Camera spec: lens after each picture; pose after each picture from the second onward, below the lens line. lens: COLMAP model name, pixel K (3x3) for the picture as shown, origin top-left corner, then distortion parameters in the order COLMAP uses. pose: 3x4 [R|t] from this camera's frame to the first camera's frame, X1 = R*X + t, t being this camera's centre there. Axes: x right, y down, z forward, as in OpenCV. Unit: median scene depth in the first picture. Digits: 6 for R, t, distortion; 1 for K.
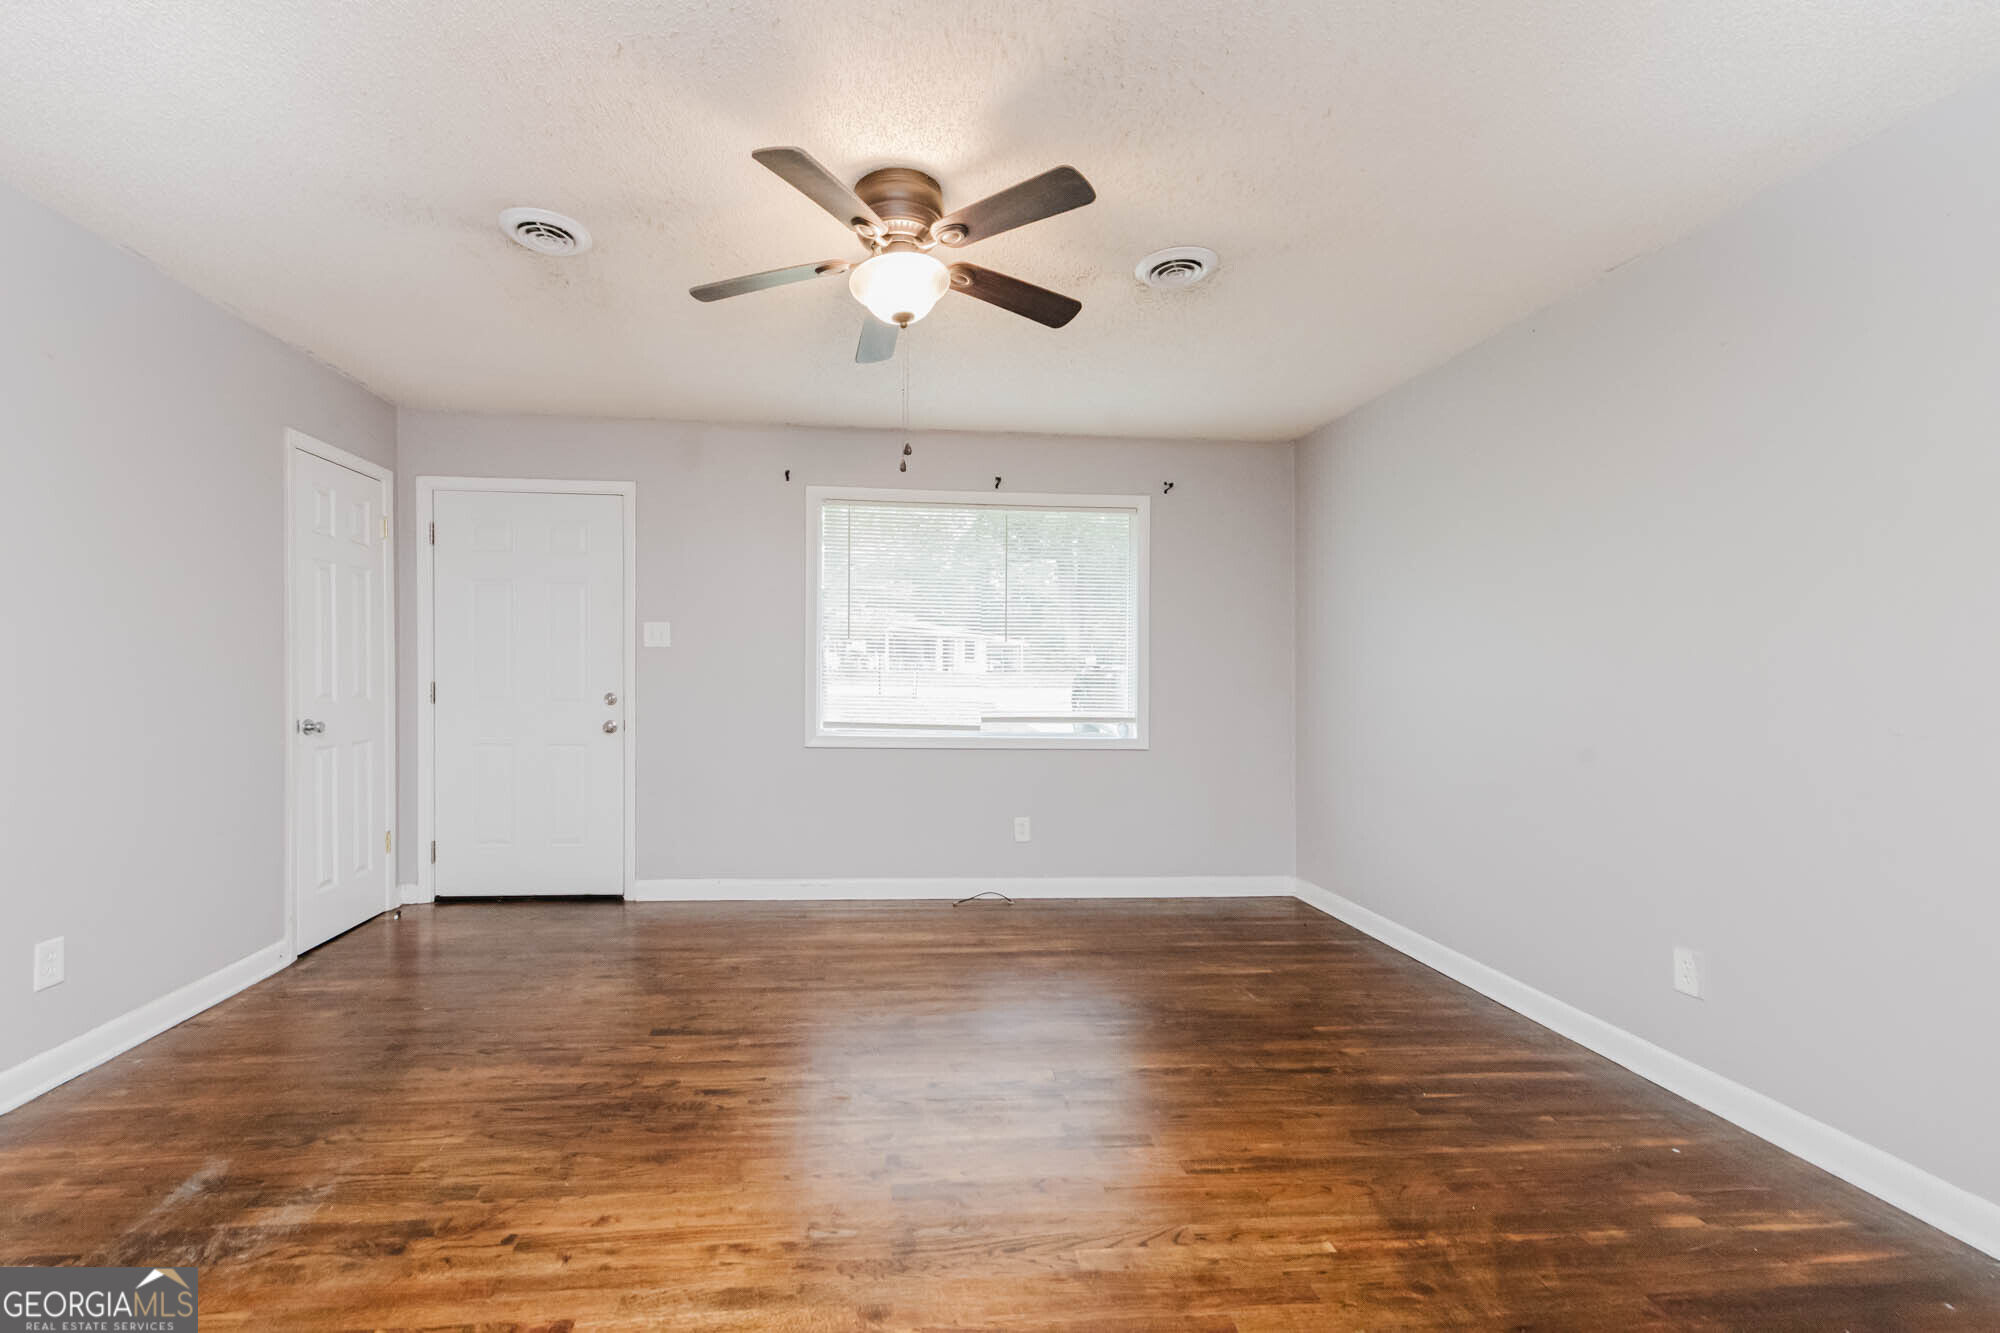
lens RADIAL K [[821.3, 0, 927.8], [0, 821.3, 641.3], [0, 0, 1]] dist [-0.001155, -0.000042]
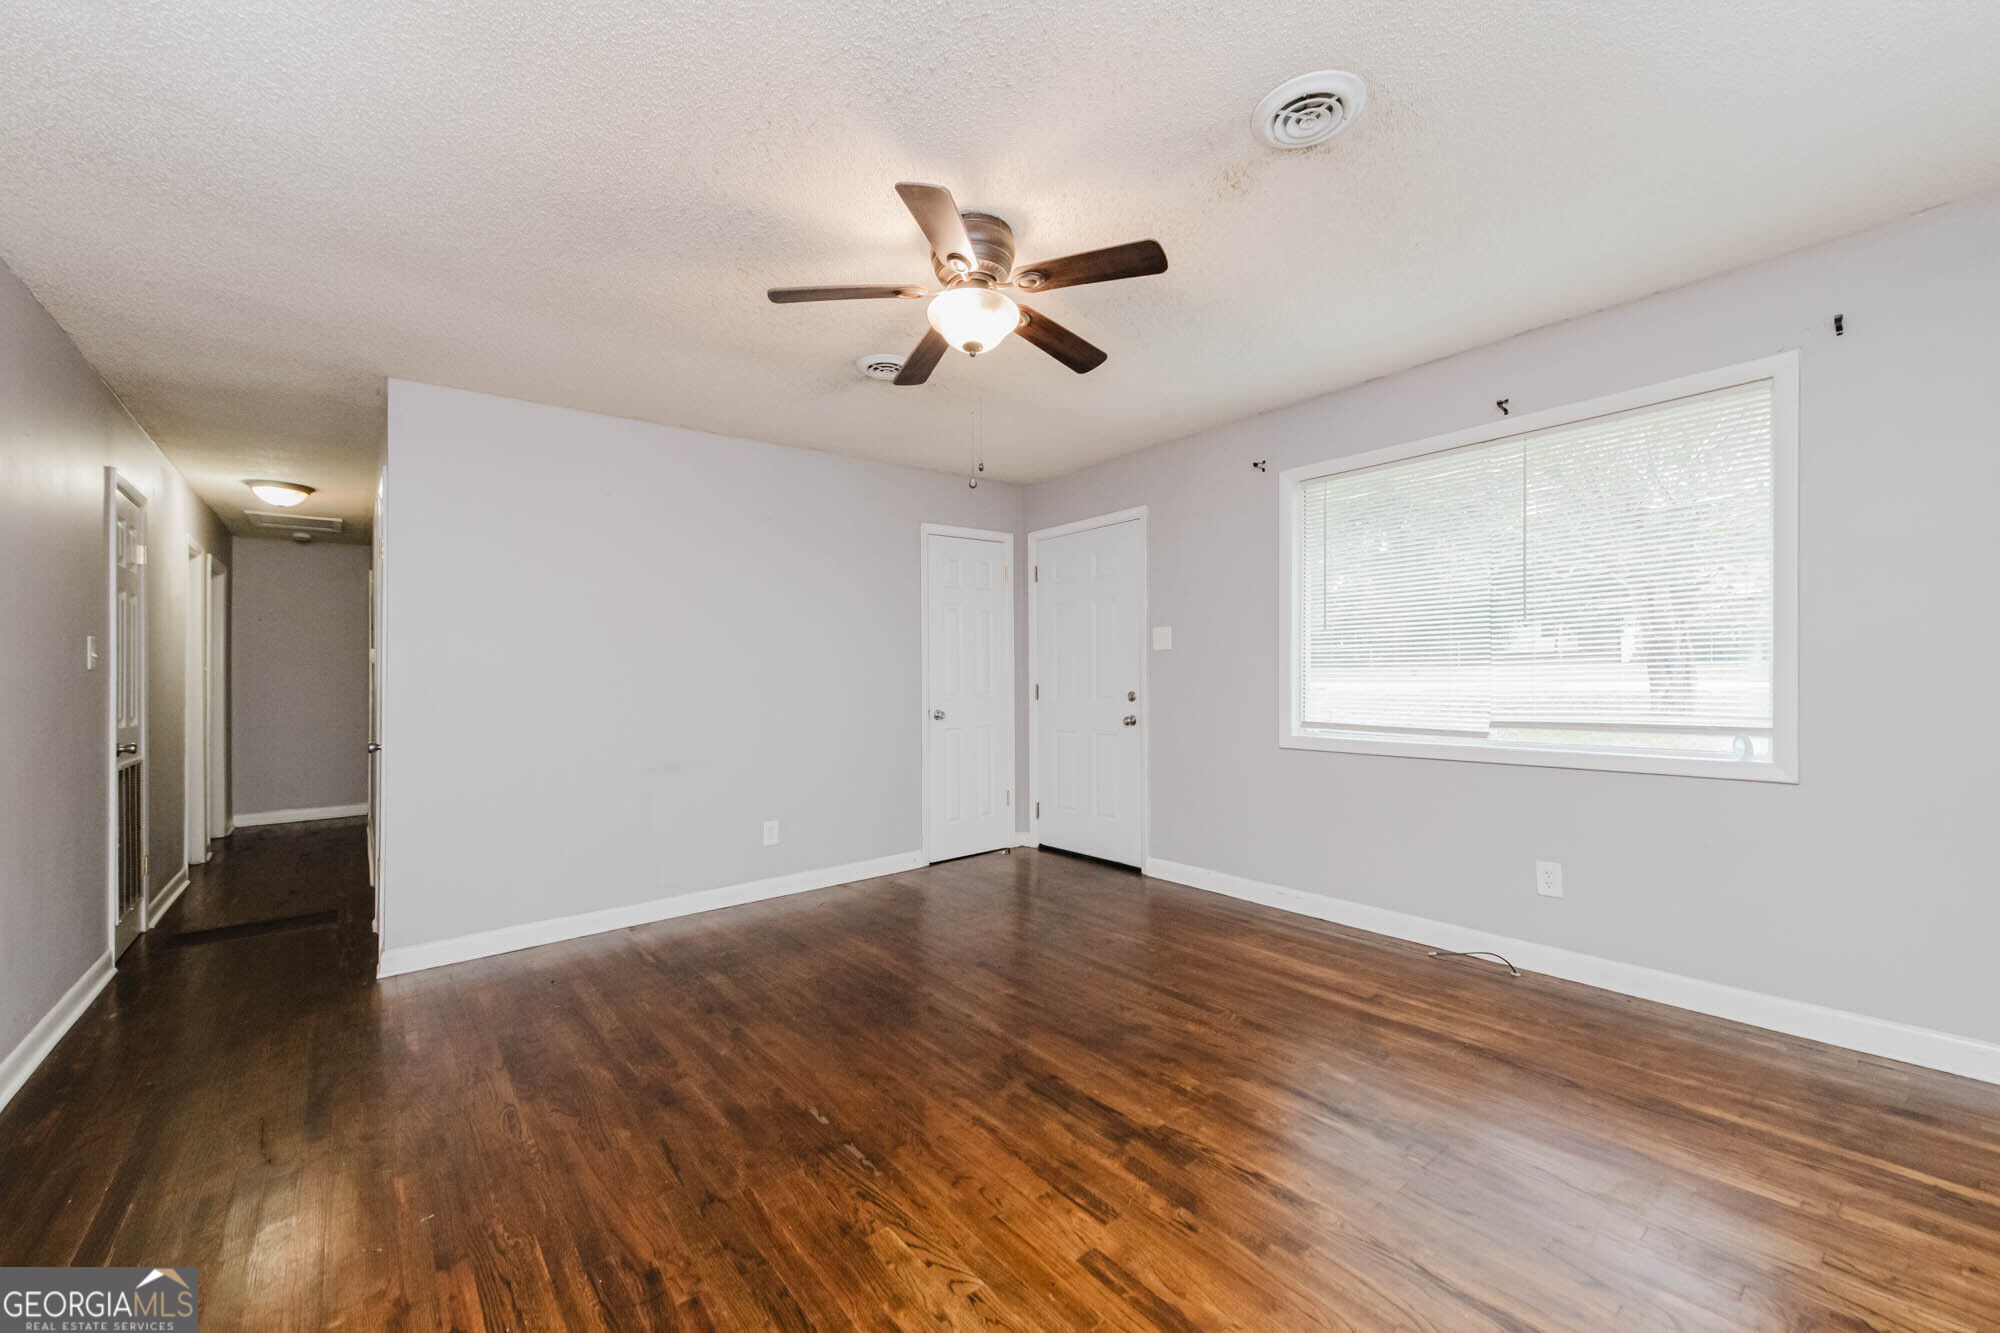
lens RADIAL K [[793.7, 0, 998.3], [0, 793.7, 638.8], [0, 0, 1]] dist [0.015755, -0.008902]
pose [[0.558489, -0.059981, -0.827340, 0.526796], [0.059295, 0.997718, -0.032306, 0.016791], [0.827390, -0.031015, 0.560771, 0.262275]]
